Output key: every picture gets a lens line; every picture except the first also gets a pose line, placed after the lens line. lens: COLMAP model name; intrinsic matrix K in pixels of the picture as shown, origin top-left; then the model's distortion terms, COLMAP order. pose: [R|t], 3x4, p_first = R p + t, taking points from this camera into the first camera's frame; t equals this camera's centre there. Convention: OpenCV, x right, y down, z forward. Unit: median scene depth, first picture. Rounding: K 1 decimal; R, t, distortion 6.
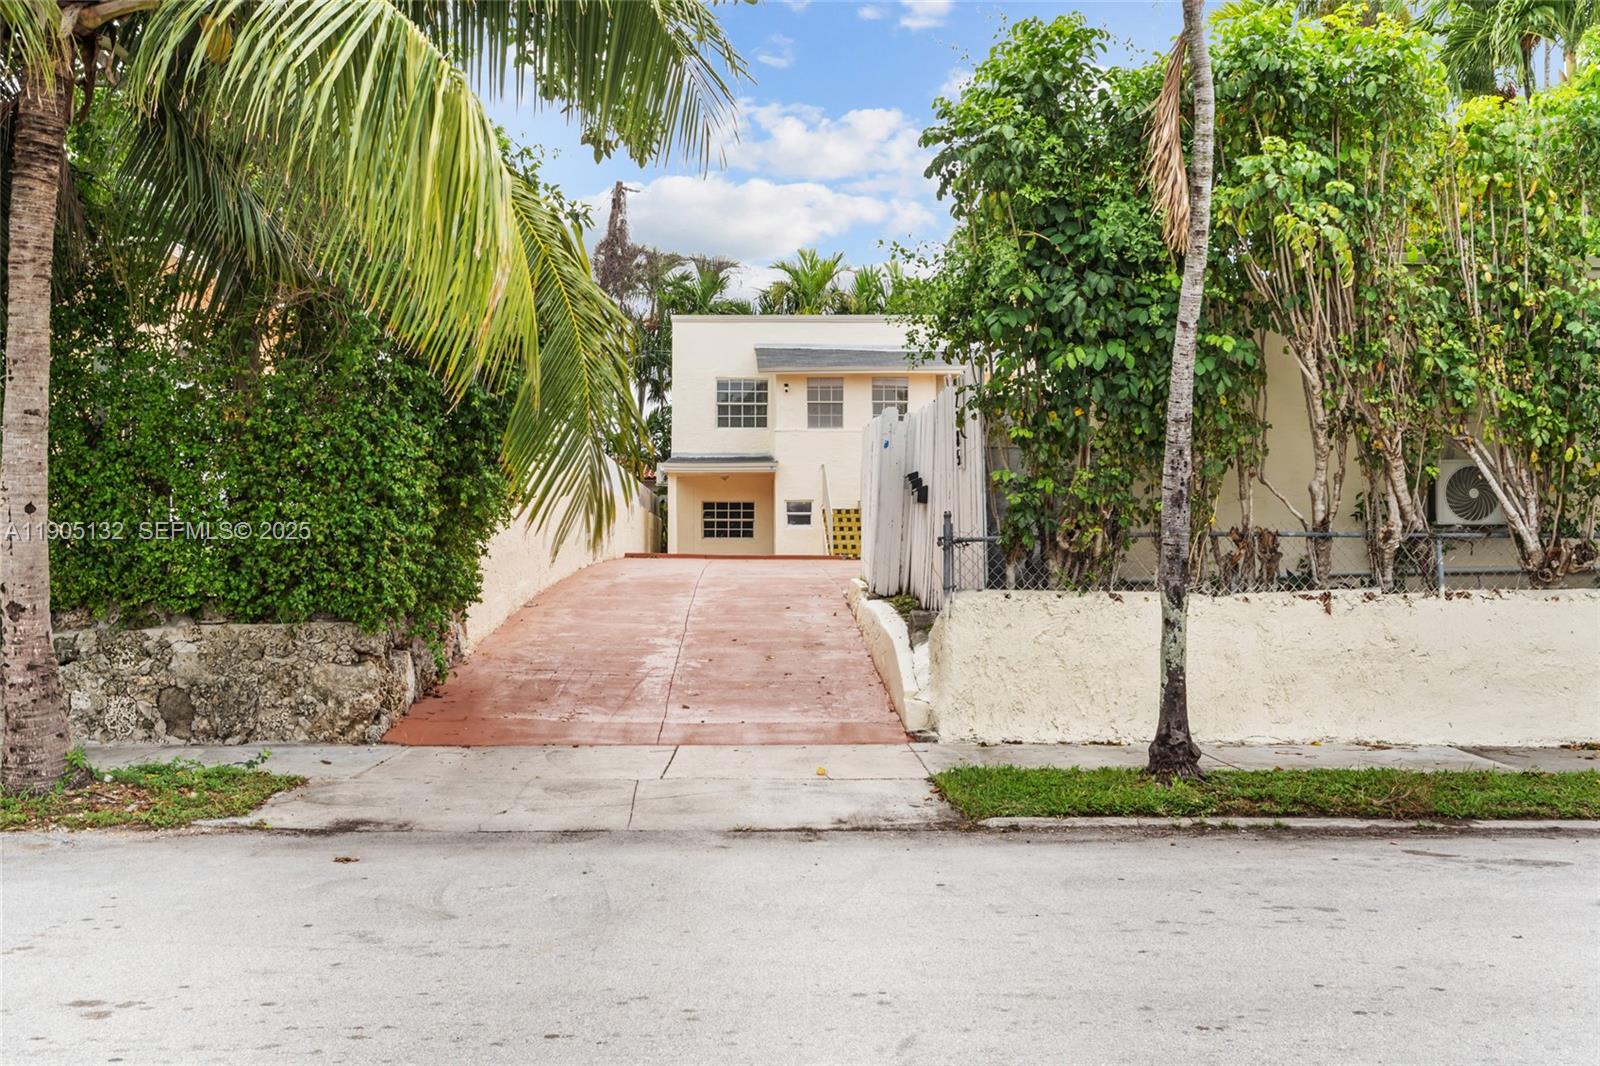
lens RADIAL K [[1555.9, 0, 800.0], [0, 1555.9, 533.0], [0, 0, 1]] dist [-0.000308, -0.000187]
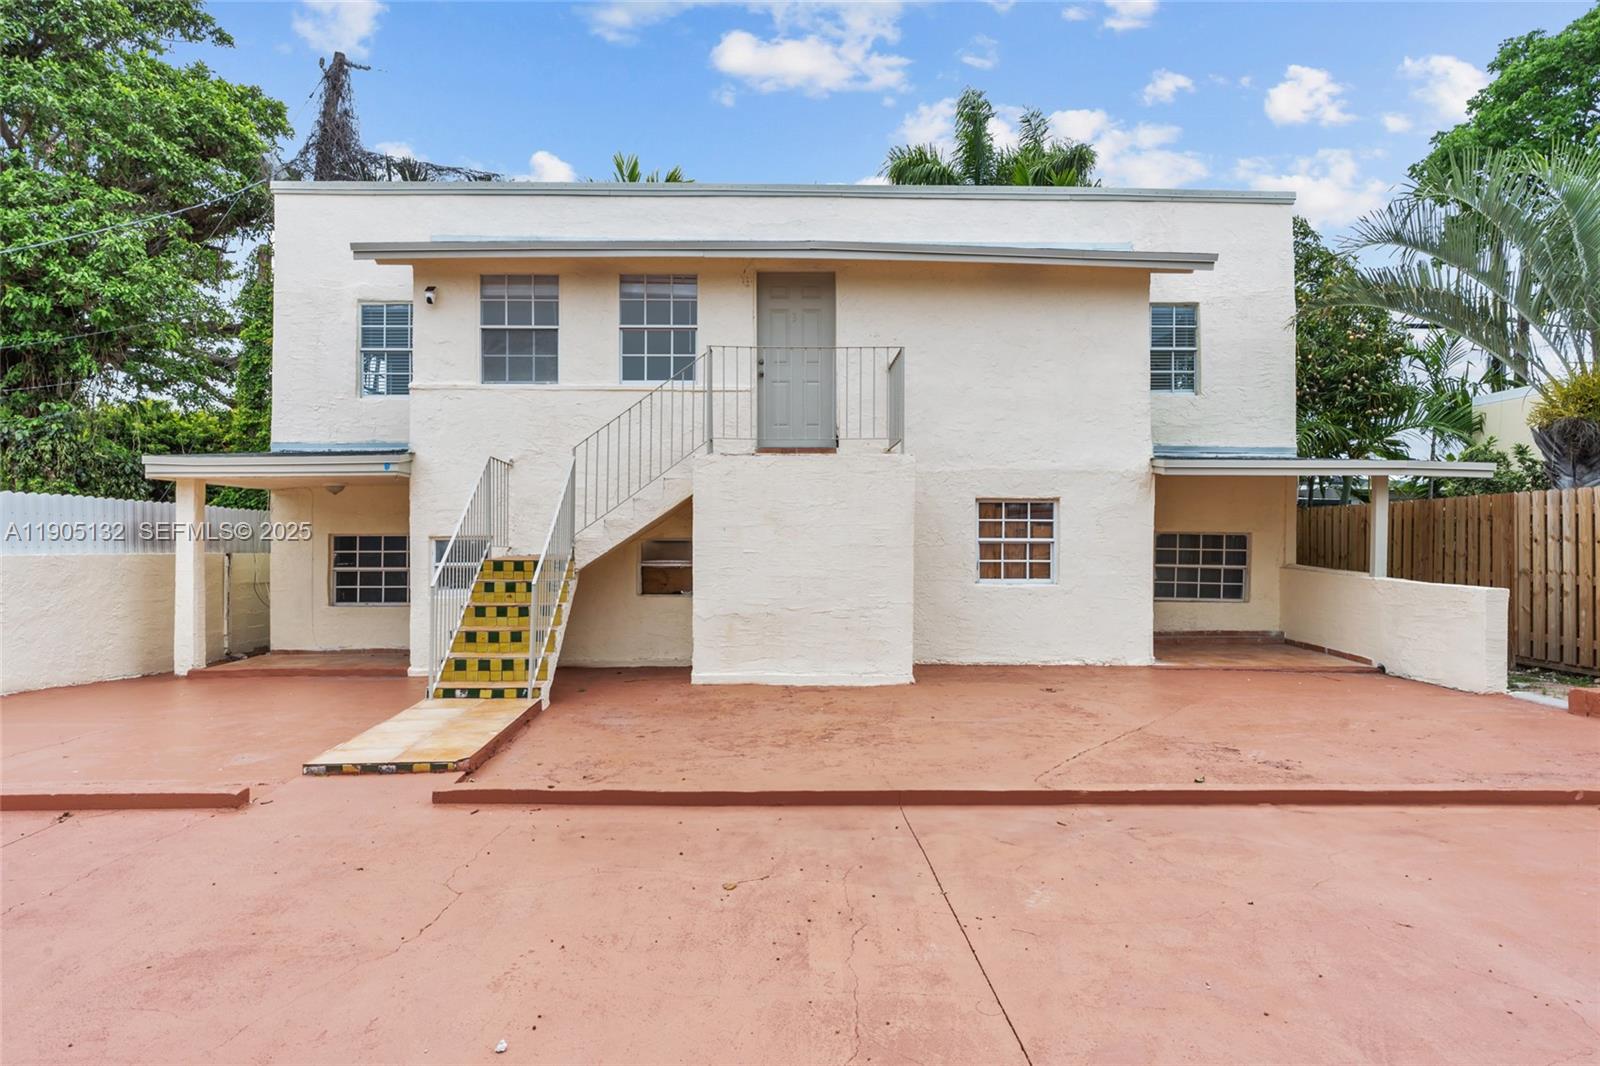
lens RADIAL K [[874.9, 0, 800.0], [0, 874.9, 533.0], [0, 0, 1]] dist [-0.001729, -0.000917]
pose [[0.999882, -0.004915, -0.014588, 0.100747], [0.005064, 0.999935, 0.010230, -0.023124], [0.014537, -0.010302, 0.999841, 0.705839]]
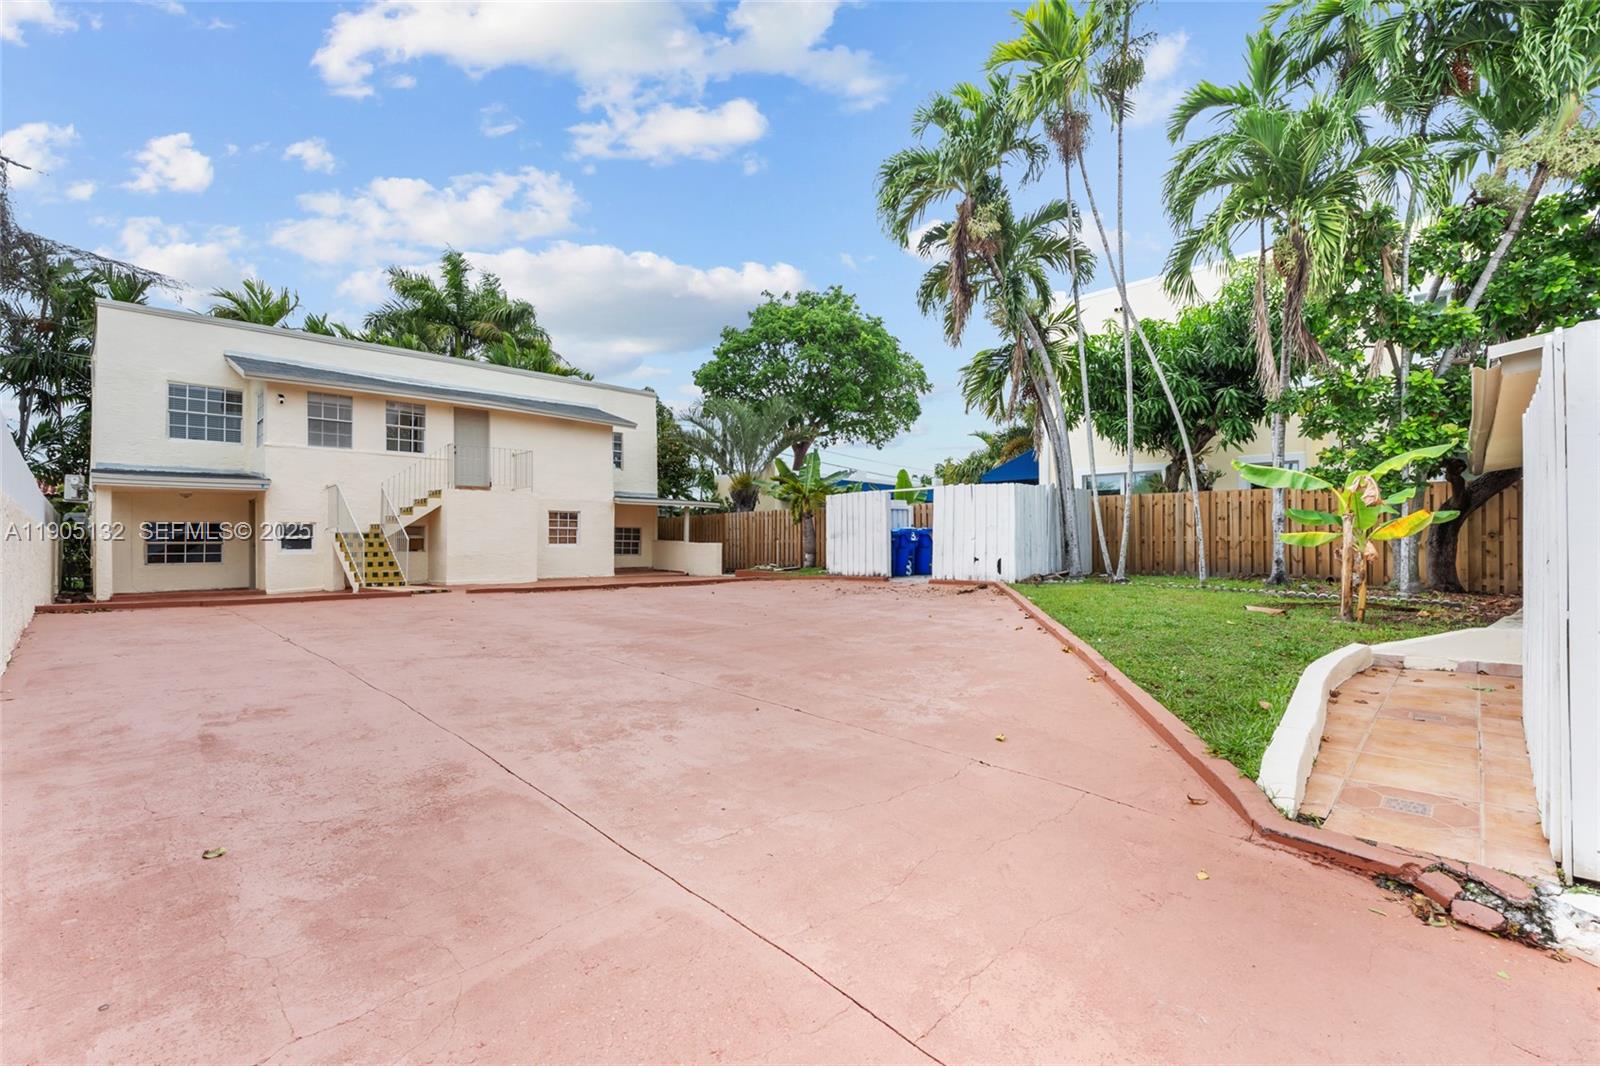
lens RADIAL K [[697.7, 0, 800.0], [0, 697.7, 533.0], [0, 0, 1]] dist [0.000341, 0.000004]
pose [[0.728598, -0.000382, 0.684942, -0.063851], [-0.002505, 0.999992, 0.003223, -0.016460], [-0.684938, -0.004064, 0.728590, 0.474156]]
